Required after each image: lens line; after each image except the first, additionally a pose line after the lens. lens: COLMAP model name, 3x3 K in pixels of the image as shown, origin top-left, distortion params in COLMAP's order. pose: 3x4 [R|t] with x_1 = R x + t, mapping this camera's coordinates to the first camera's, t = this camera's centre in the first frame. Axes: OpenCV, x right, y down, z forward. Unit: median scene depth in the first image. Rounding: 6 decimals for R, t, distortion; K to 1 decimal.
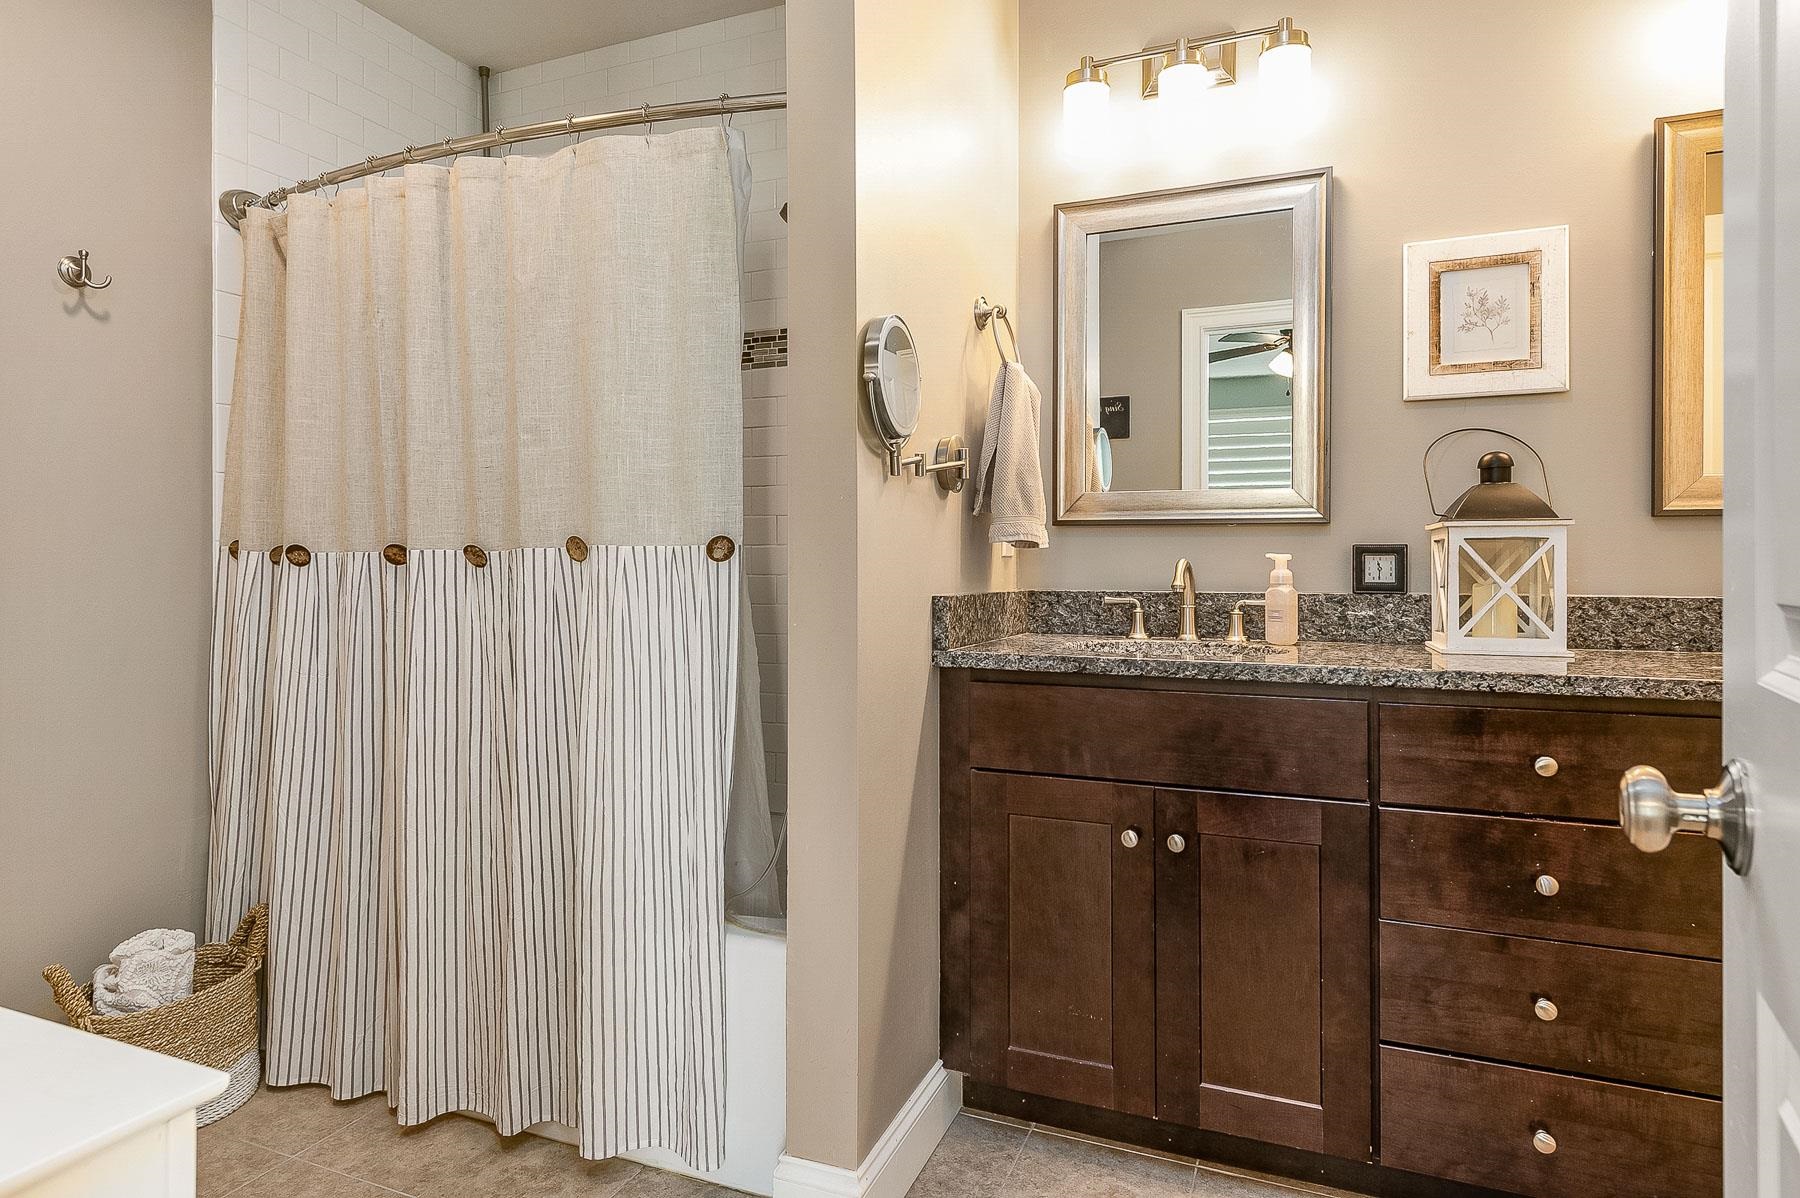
lens RADIAL K [[1007.9, 0, 899.3], [0, 1007.9, 570.5], [0, 0, 1]] dist [0.003328, -0.001102]
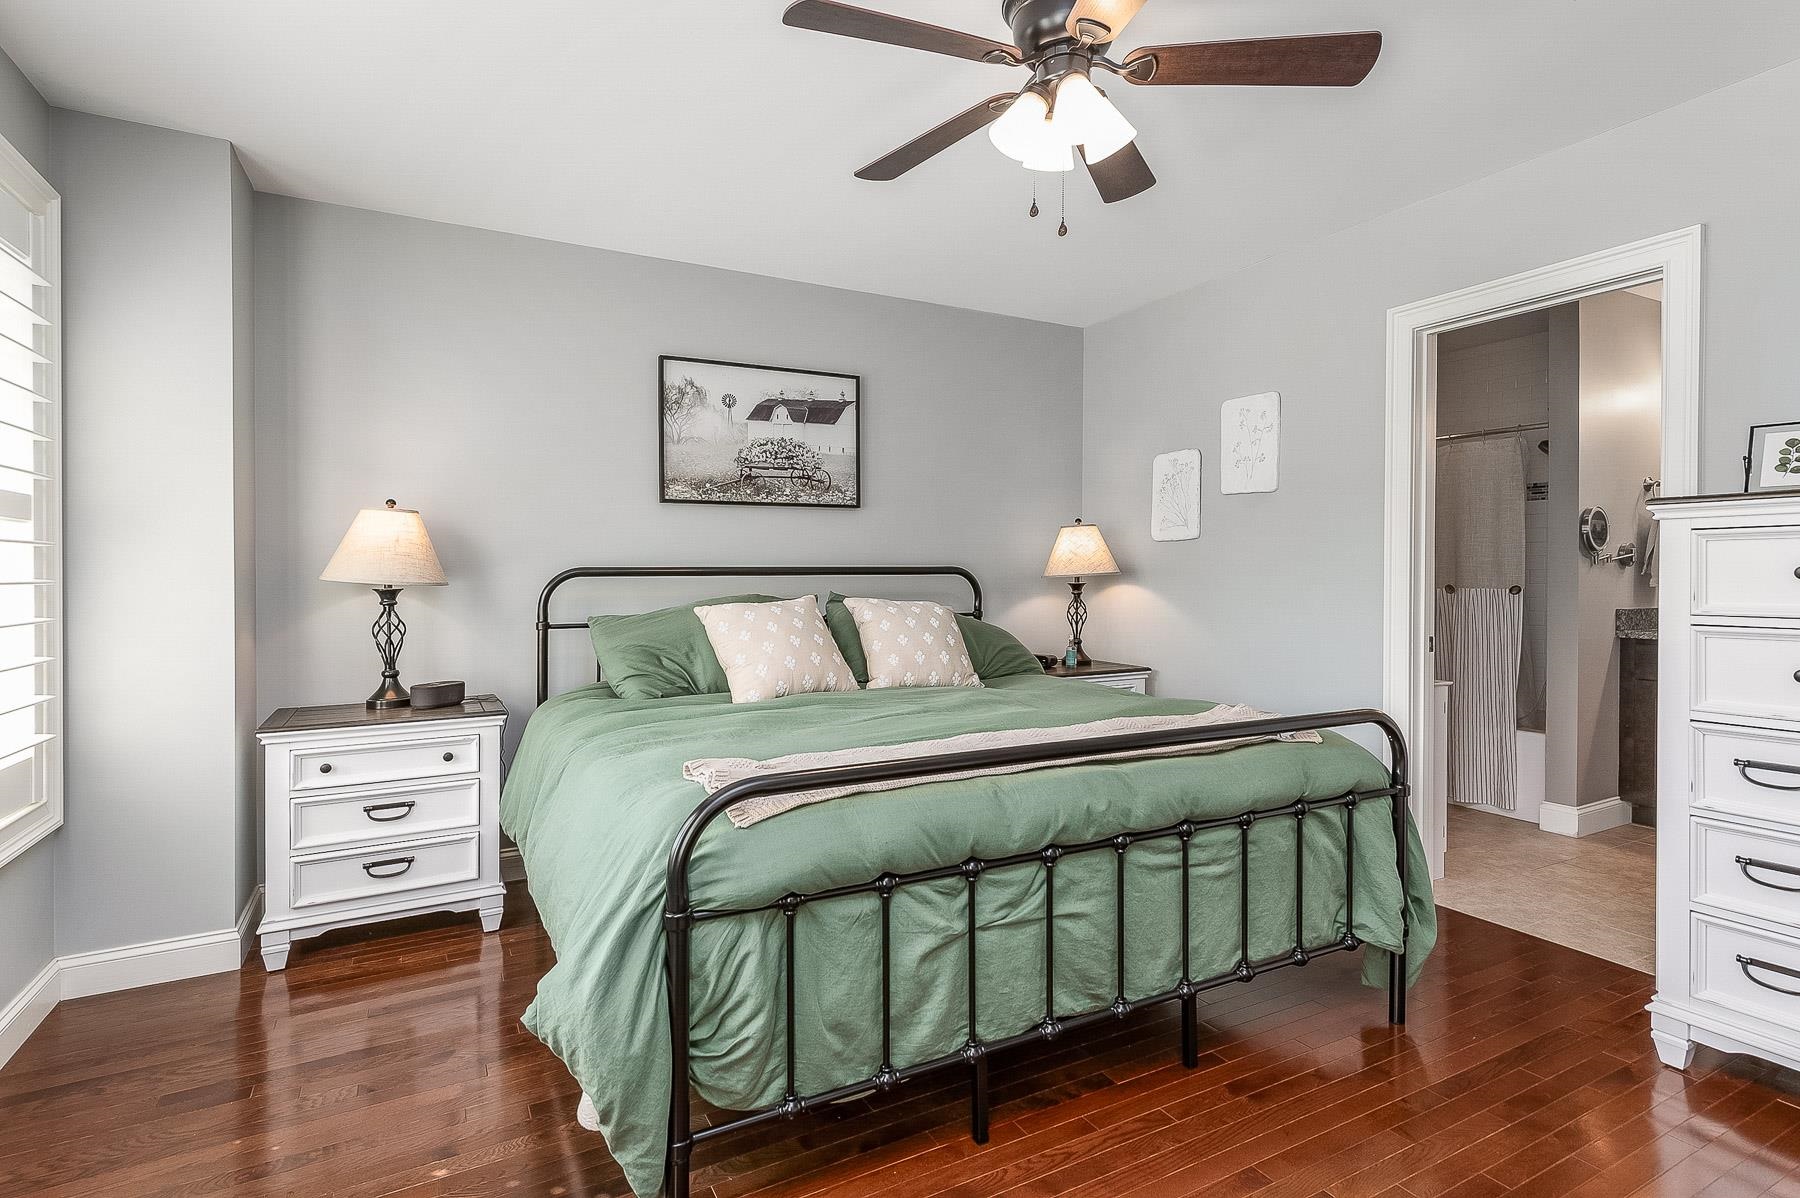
lens RADIAL K [[893.5, 0, 898.3], [0, 893.5, 584.8], [0, 0, 1]] dist [0.000752, 0.000016]
pose [[0.773232, 0.005627, -0.634098, 0.060016], [-0.001425, 0.999974, 0.007136, -0.046900], [0.634121, -0.004614, 0.773220, -1.790095]]
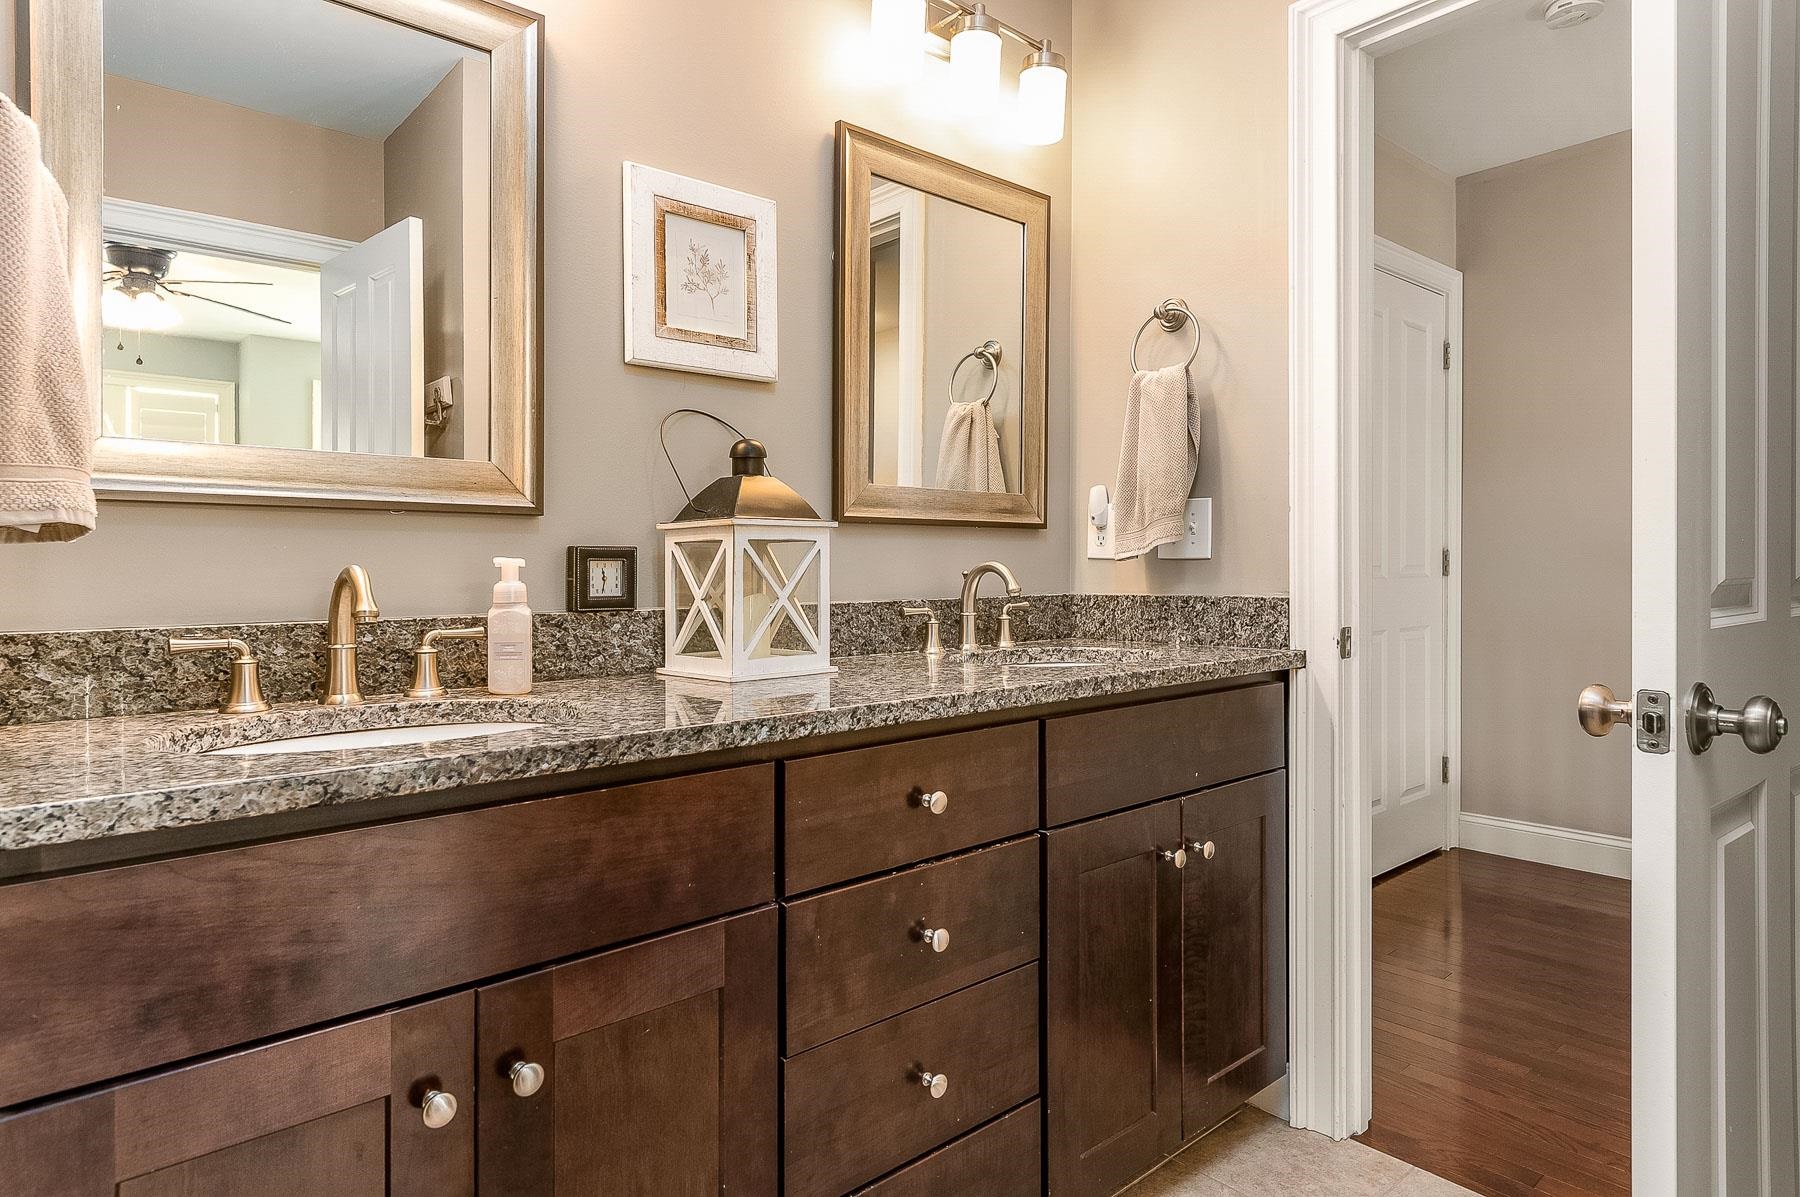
lens RADIAL K [[1007.9, 0, 899.3], [0, 1007.9, 570.0], [0, 0, 1]] dist [0.003328, -0.001102]
pose [[0.439614, -0.004905, 0.898174, -0.116168], [0.016160, 0.999866, -0.002449, -0.002788], [-0.898042, 0.015591, 0.439634, 0.507022]]
